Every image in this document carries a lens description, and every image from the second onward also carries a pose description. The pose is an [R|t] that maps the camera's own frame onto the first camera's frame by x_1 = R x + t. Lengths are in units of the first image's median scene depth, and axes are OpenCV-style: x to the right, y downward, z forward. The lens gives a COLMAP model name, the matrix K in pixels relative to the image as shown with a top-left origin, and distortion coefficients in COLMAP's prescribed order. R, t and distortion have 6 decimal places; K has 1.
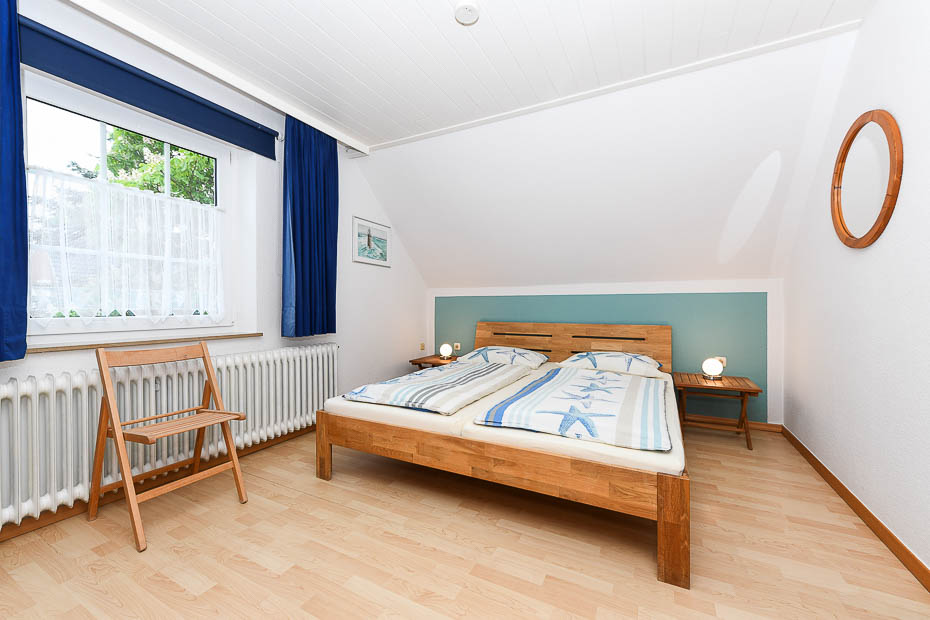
lens RADIAL K [[365.1, 0, 468.0], [0, 365.1, 307.8], [0, 0, 1]] dist [0.000555, 0.000041]
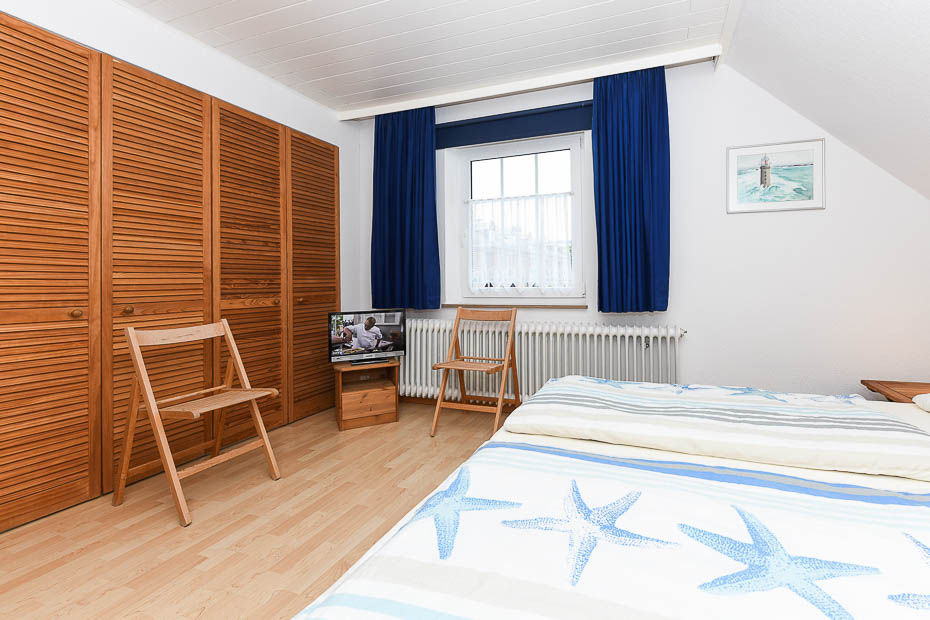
lens RADIAL K [[433.4, 0, 461.8], [0, 433.4, 273.4], [0, 0, 1]] dist [0.000047, 0.000000]
pose [[0.135466, -0.020572, -0.990568, 0.555096], [0.008293, 0.999773, -0.019630, 0.001014], [0.990747, -0.005555, 0.135606, 0.488495]]
